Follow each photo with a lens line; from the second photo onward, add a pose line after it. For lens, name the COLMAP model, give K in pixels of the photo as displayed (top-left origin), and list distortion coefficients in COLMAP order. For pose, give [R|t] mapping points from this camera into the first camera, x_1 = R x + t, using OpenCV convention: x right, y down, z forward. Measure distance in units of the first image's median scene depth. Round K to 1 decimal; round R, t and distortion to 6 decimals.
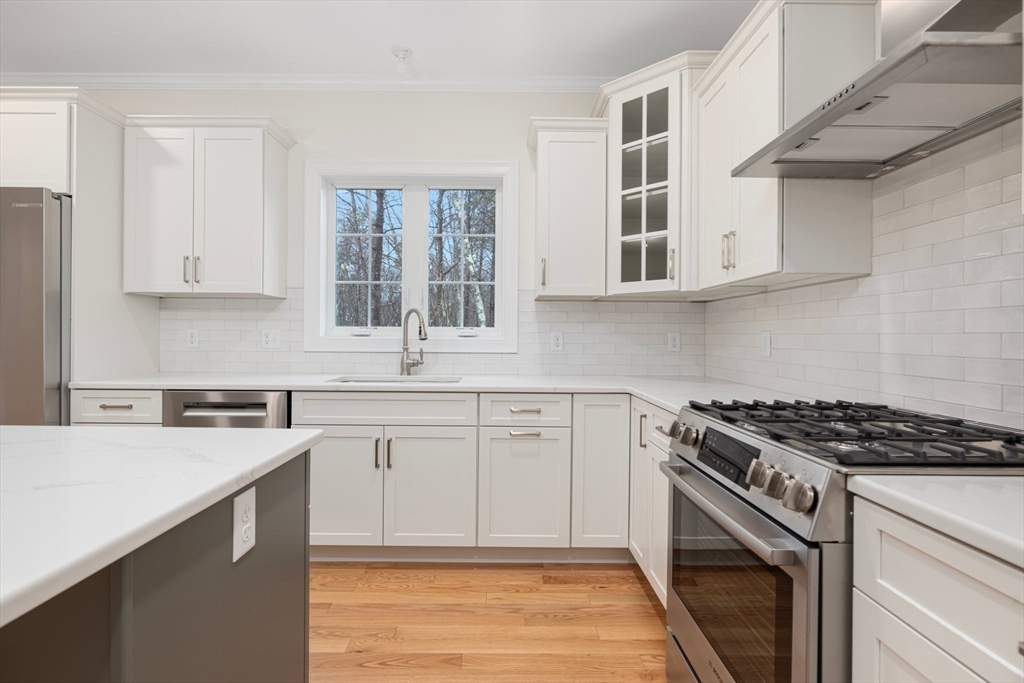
lens RADIAL K [[495.7, 0, 500.9], [0, 495.7, 335.6], [0, 0, 1]] dist [-0.000071, 0.000356]
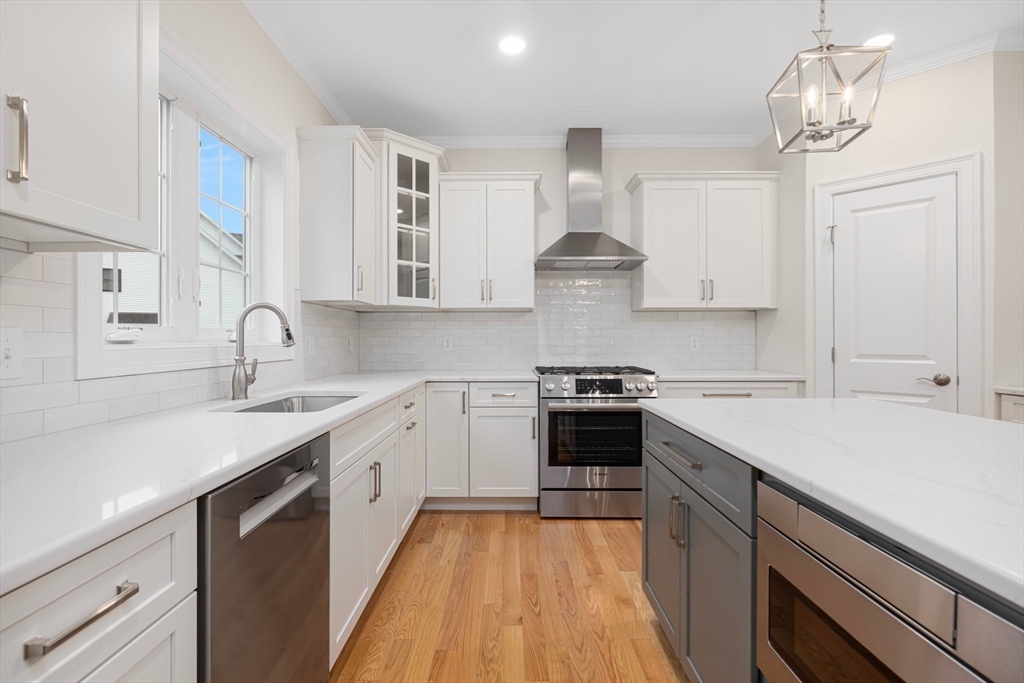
lens RADIAL K [[481.4, 0, 506.9], [0, 481.4, 338.2], [0, 0, 1]] dist [0.010926, -0.000236]
pose [[0.008732, -0.006506, 0.999941, -1.000441], [-0.000522, 0.999979, 0.006511, -0.009767], [-0.999962, -0.000579, 0.008728, 0.734537]]
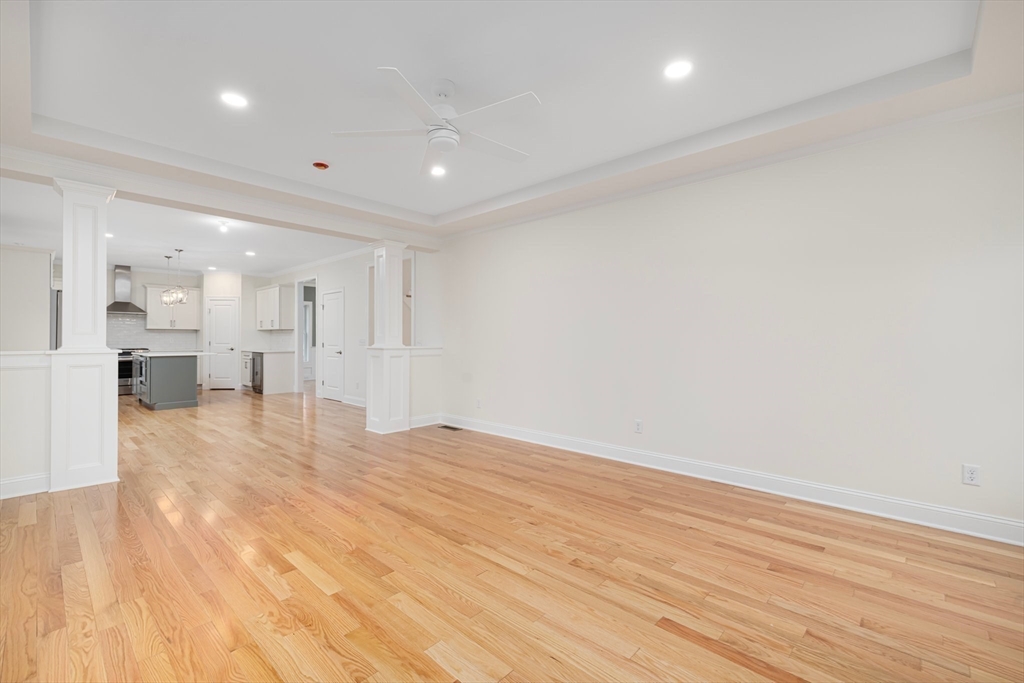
lens RADIAL K [[435.3, 0, 505.8], [0, 435.3, 334.6], [0, 0, 1]] dist [0.002382, -0.000815]
pose [[-0.731718, 0.000919, 0.681607, -4.467203], [-0.007903, 0.999920, -0.009833, -0.024572], [-0.681562, -0.012581, -0.731653, 1.002134]]
